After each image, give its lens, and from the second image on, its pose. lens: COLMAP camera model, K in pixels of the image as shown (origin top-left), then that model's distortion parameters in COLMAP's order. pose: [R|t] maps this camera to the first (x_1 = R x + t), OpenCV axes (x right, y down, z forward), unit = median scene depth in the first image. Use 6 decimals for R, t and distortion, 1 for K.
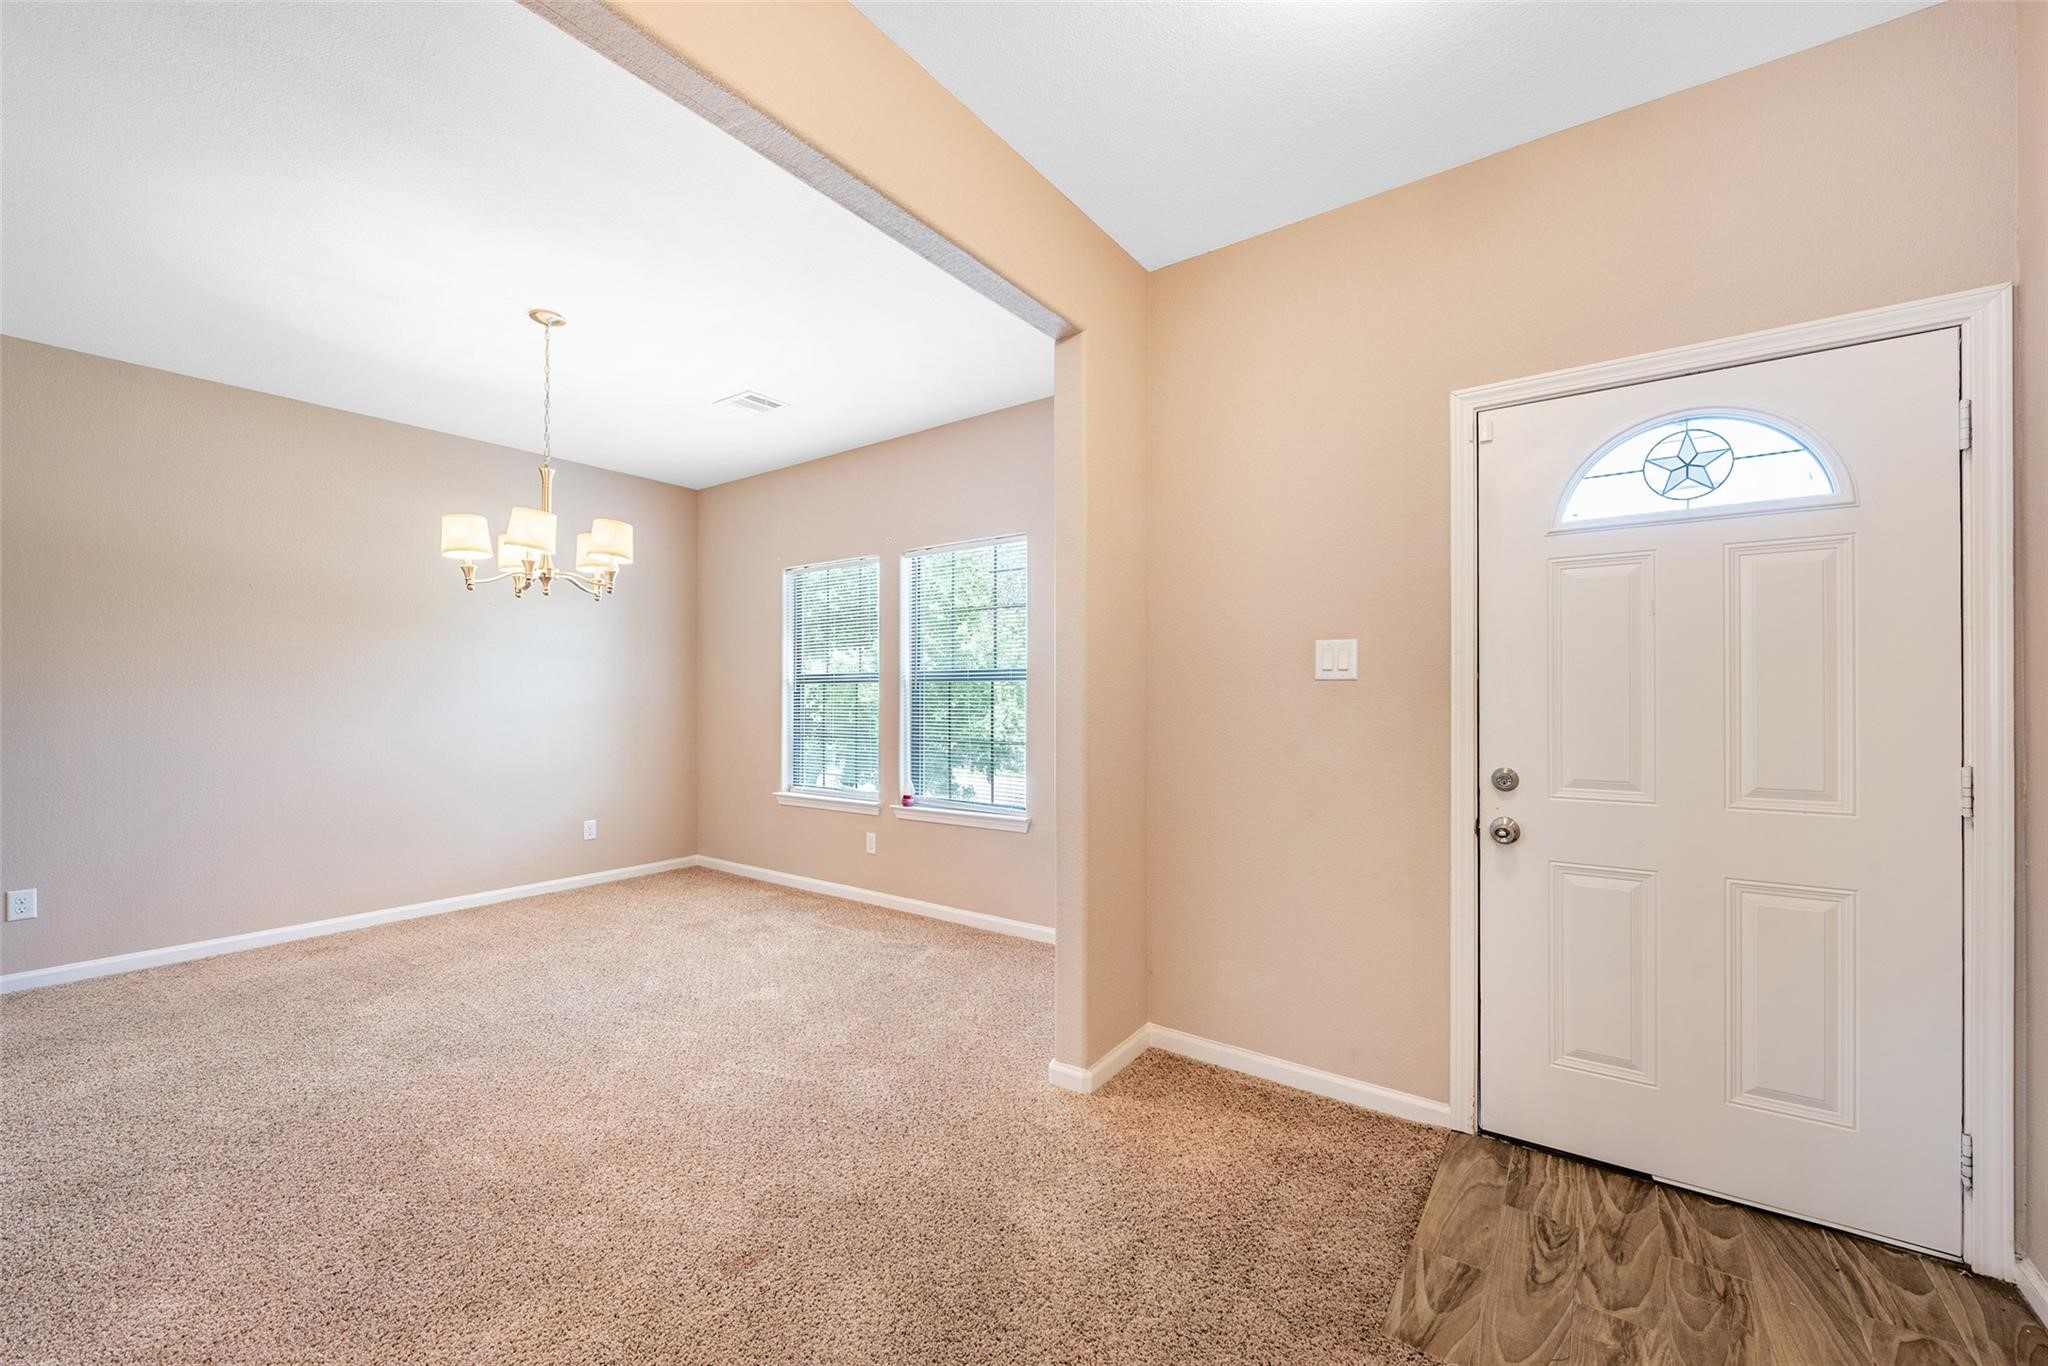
lens RADIAL K [[812.1, 0, 1028.6], [0, 812.1, 688.8], [0, 0, 1]] dist [0.004412, -0.002143]
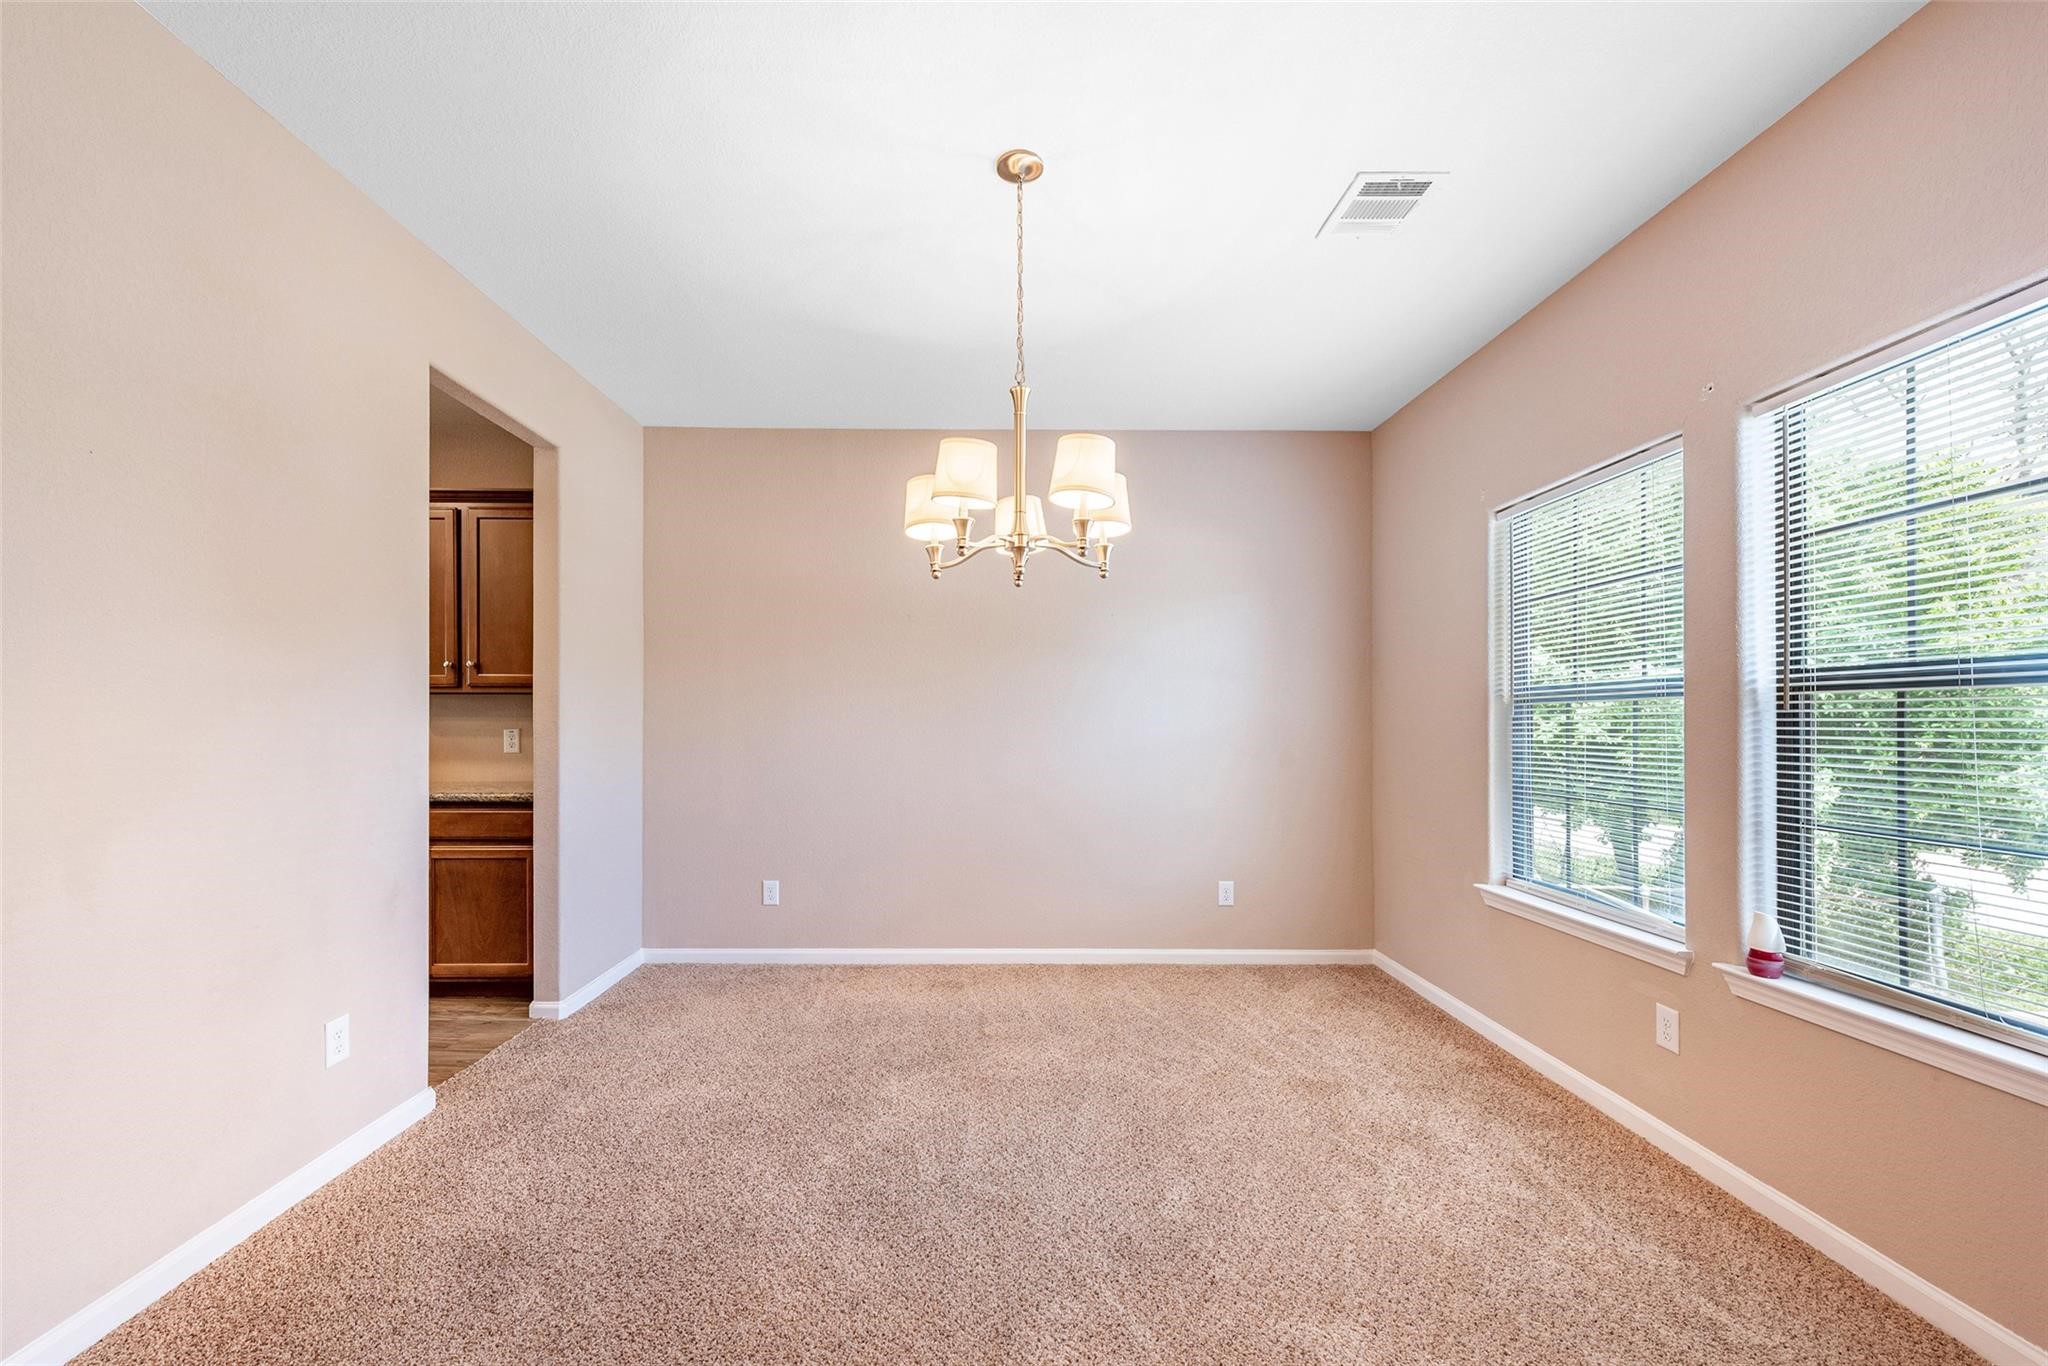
lens RADIAL K [[830.4, 0, 987.0], [0, 830.4, 710.1], [0, 0, 1]] dist [-0.001972, 0.000073]
pose [[0.592569, -0.005439, -0.805502, -0.034317], [0.001117, 0.999982, -0.005931, 0.001799], [0.805519, 0.002615, 0.592564, 0.379334]]
